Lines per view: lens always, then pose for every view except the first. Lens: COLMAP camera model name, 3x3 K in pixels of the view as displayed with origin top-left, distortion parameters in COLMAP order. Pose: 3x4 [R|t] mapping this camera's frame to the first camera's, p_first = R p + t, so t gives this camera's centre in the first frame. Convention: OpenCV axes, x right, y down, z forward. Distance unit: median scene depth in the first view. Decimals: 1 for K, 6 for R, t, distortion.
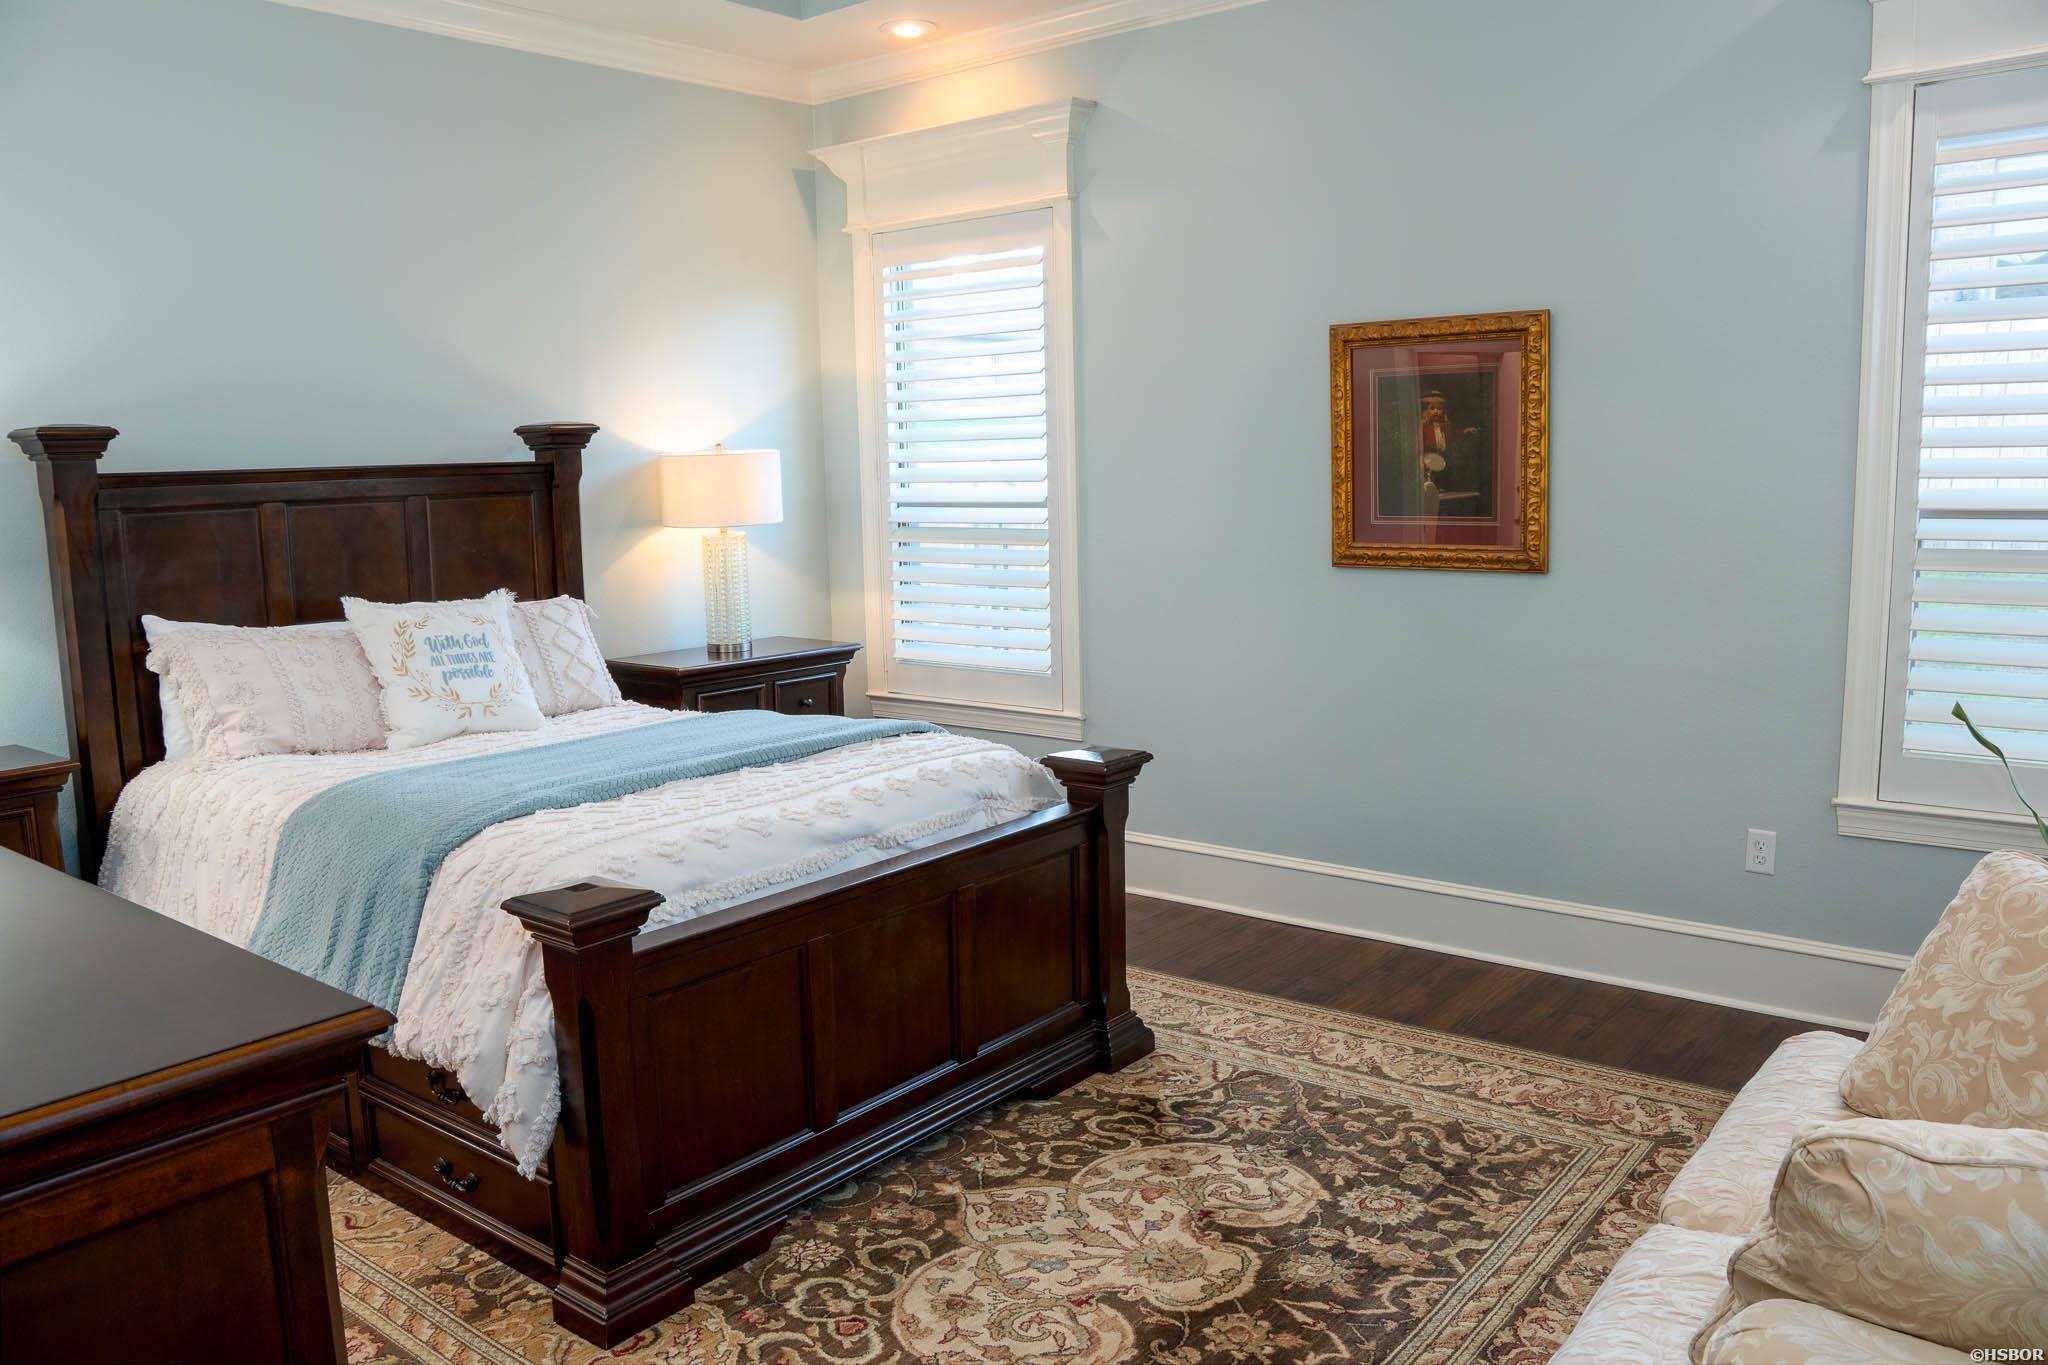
lens RADIAL K [[1539.3, 0, 1018.5], [0, 1539.3, 676.4], [0, 0, 1]] dist [-0.148255, 0.134076]
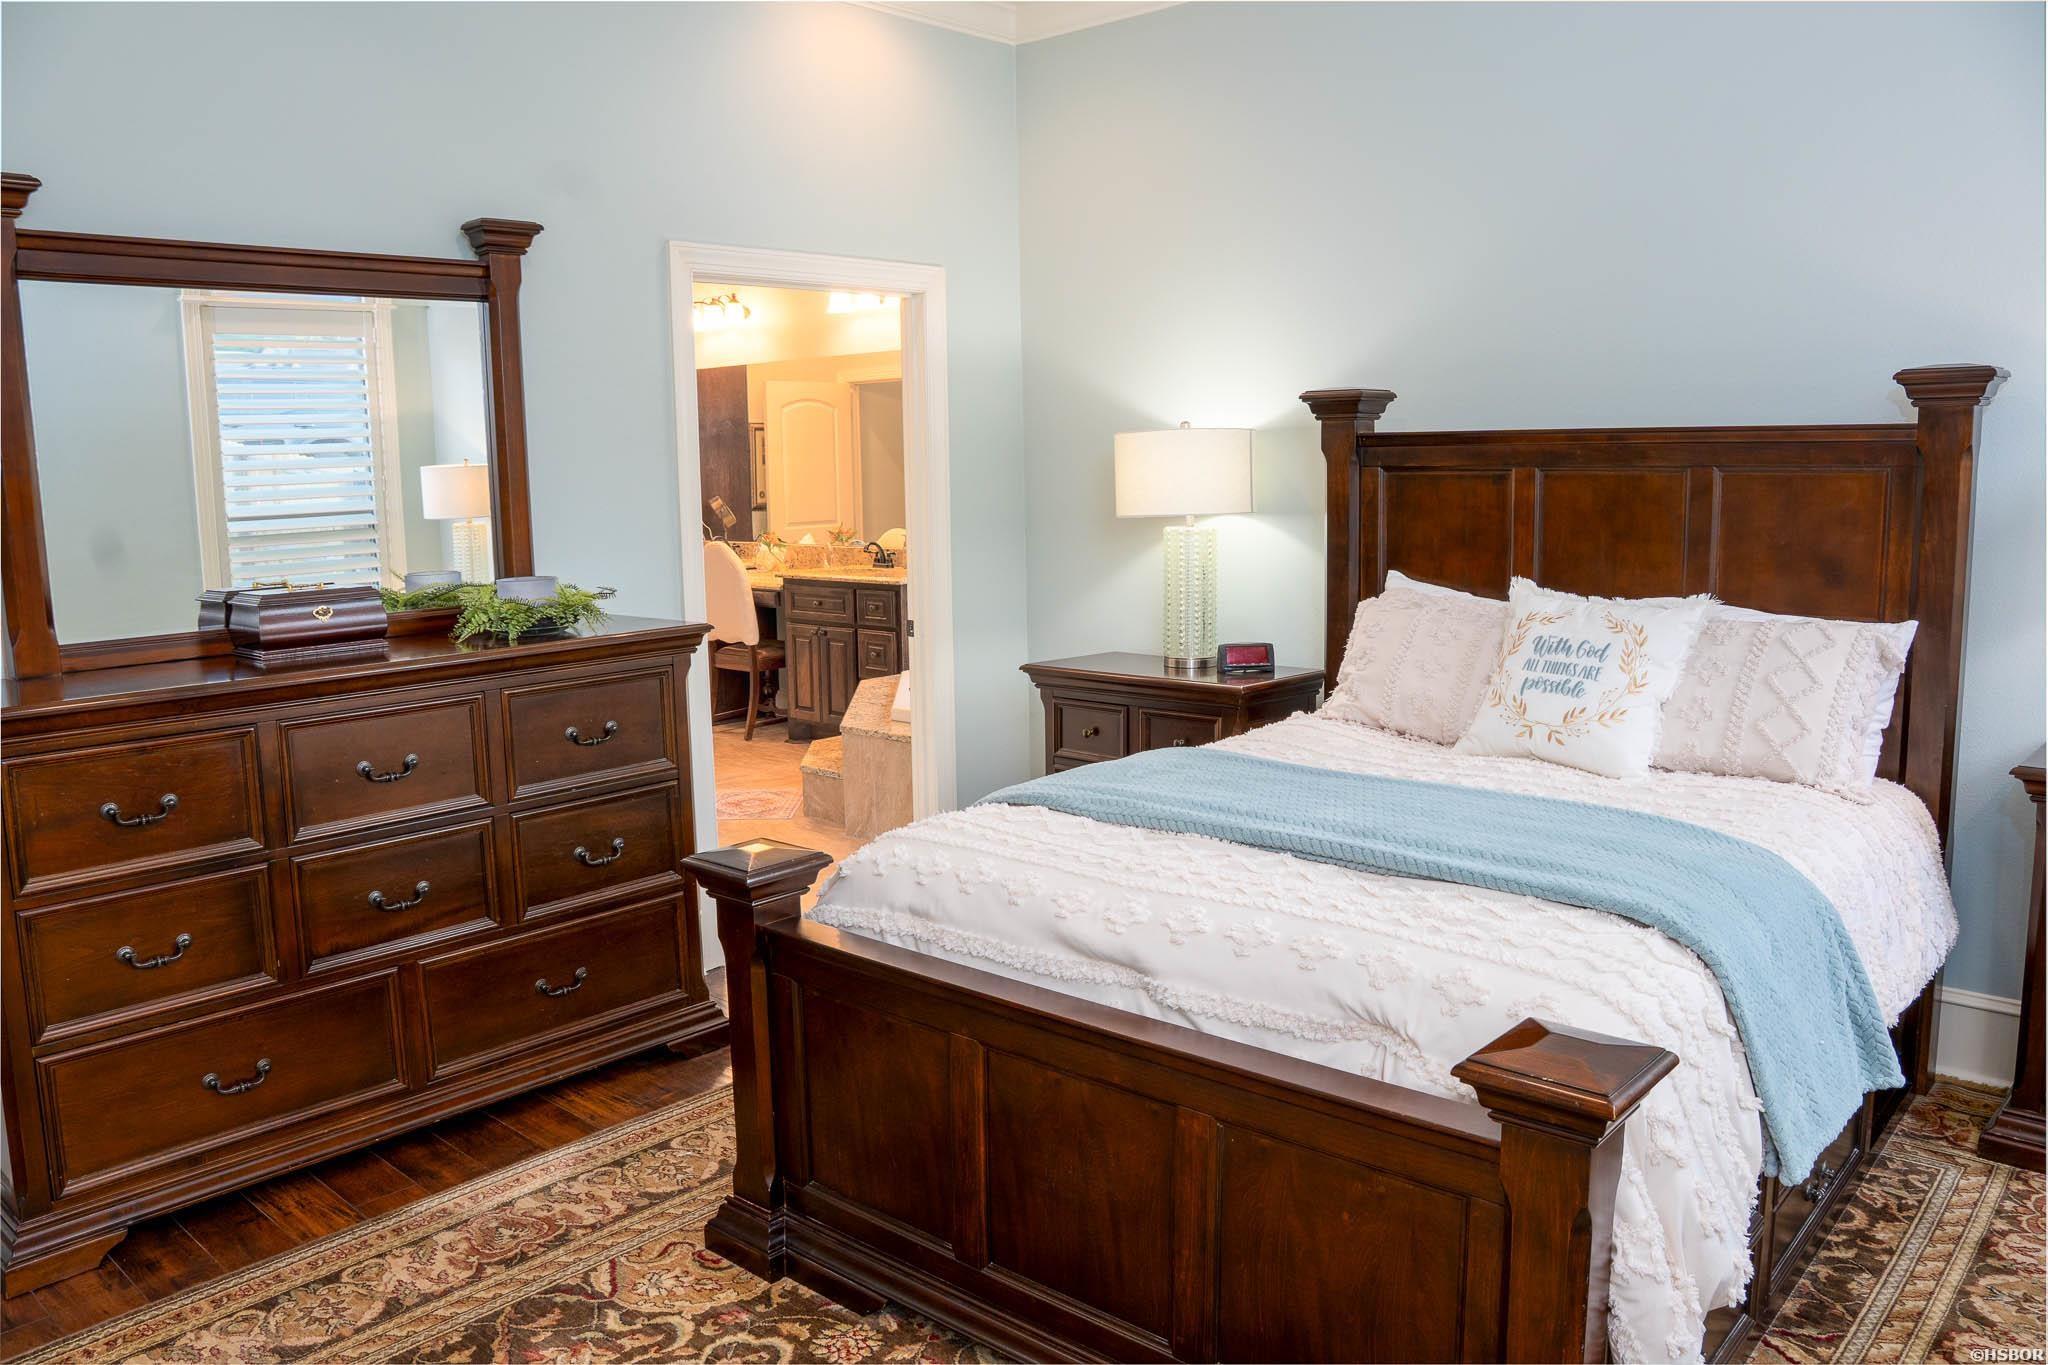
lens RADIAL K [[1539.3, 0, 1018.5], [0, 1539.3, 676.4], [0, 0, 1]] dist [-0.148255, 0.134076]
pose [[-0.062796, 0.167039, -0.983948, 0.480197], [-0.112469, 0.978430, 0.173280, -0.122486], [0.991669, 0.121545, -0.042655, 0.786954]]
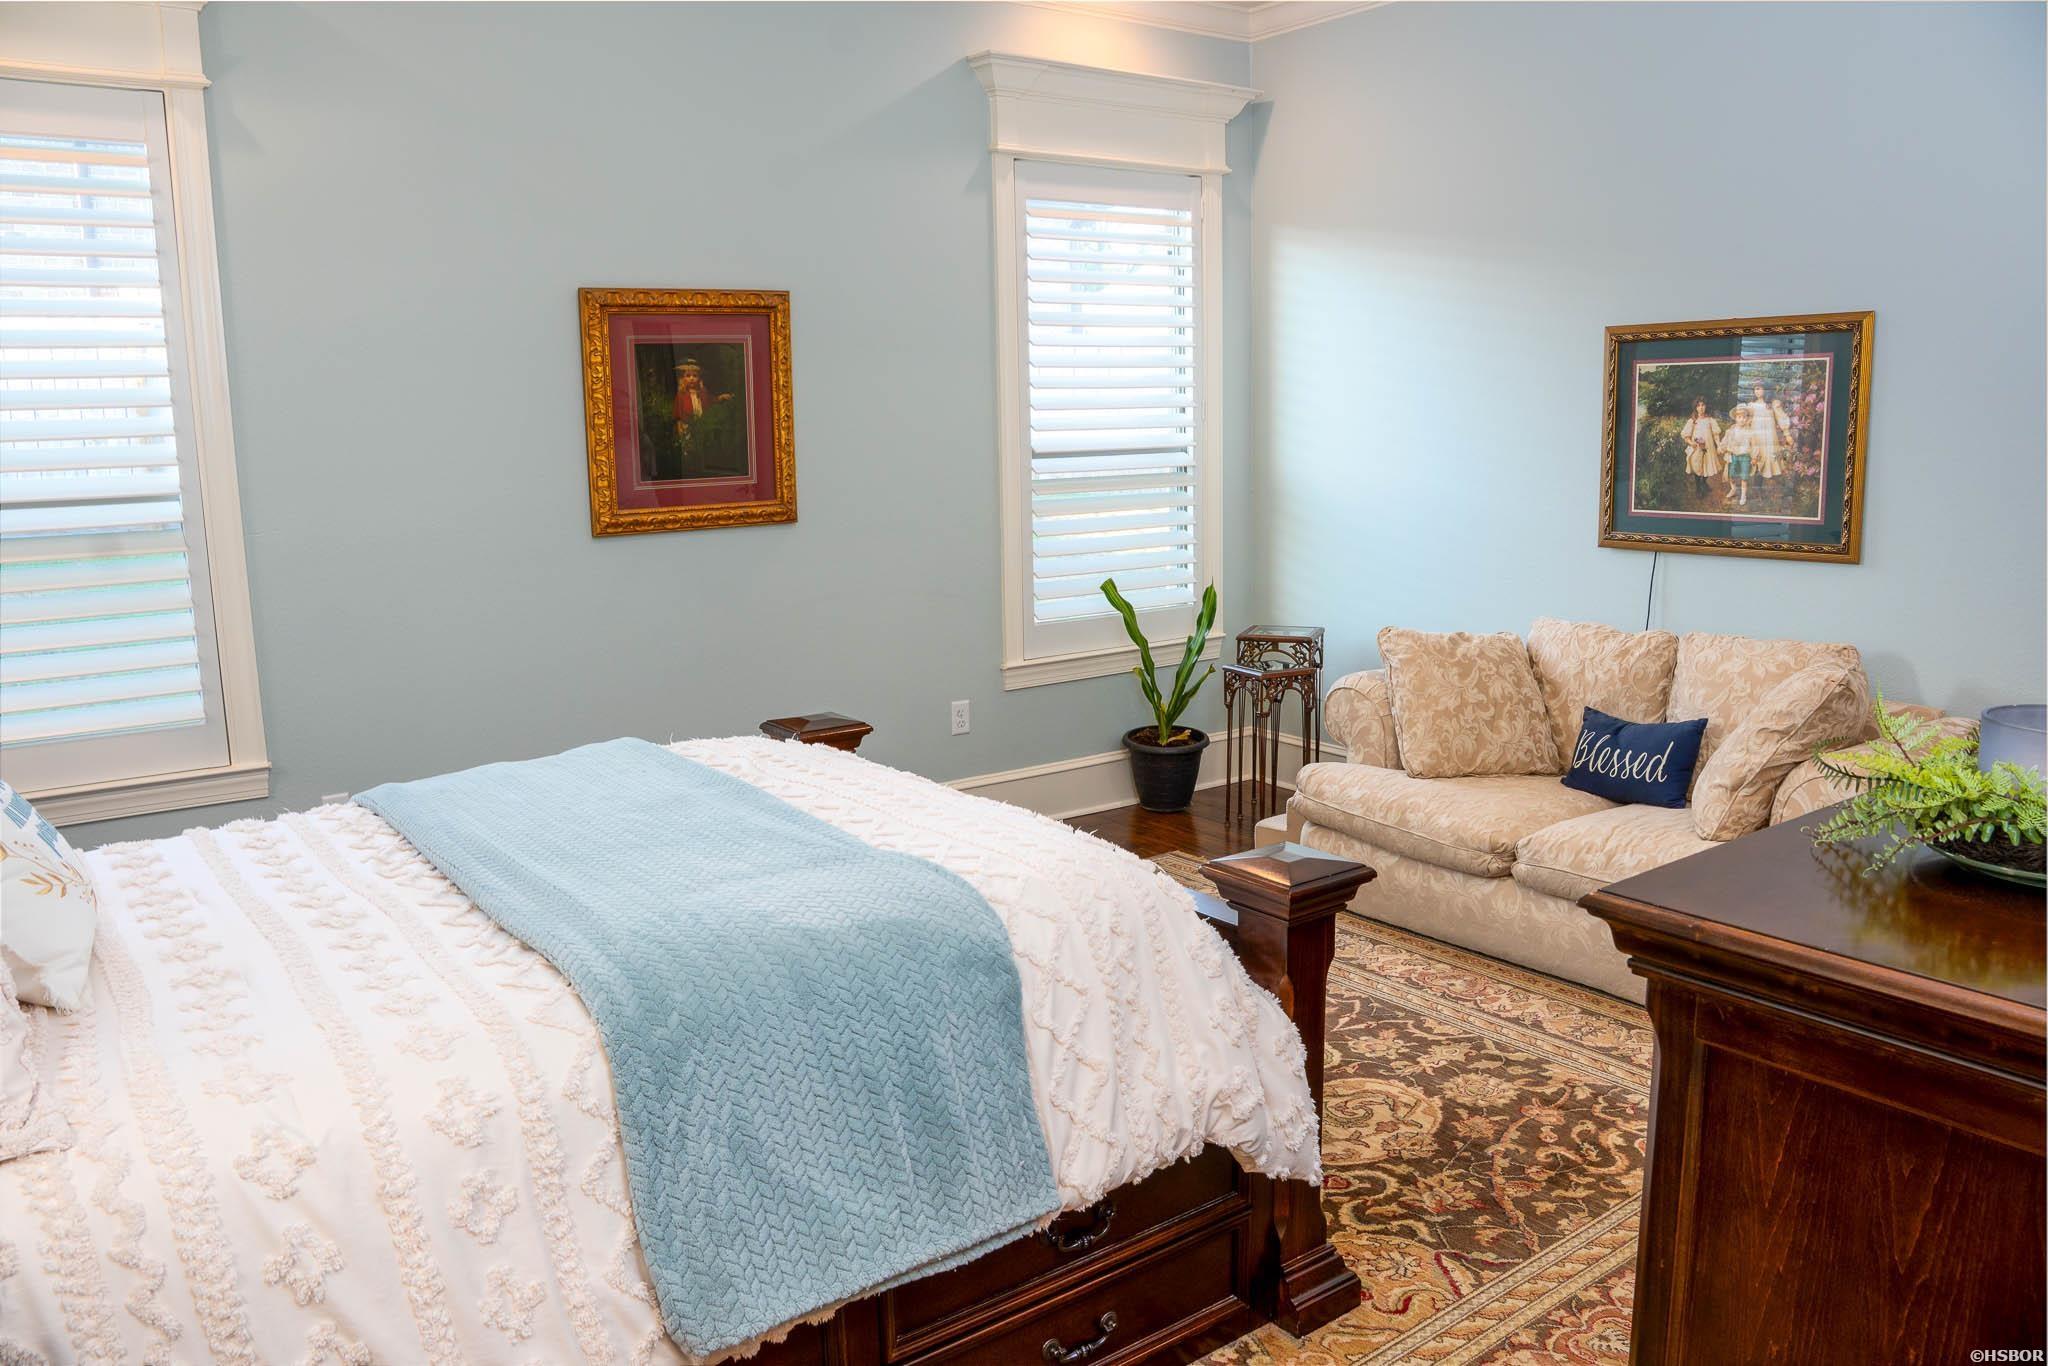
lens RADIAL K [[1539.3, 0, 1018.5], [0, 1539.3, 676.9], [0, 0, 1]] dist [-0.148255, 0.134076]
pose [[0.262072, -0.149980, 0.953323, -0.779216], [0.148038, 0.982406, 0.113859, -0.064905], [-0.953626, 0.111289, 0.279664, 0.571064]]
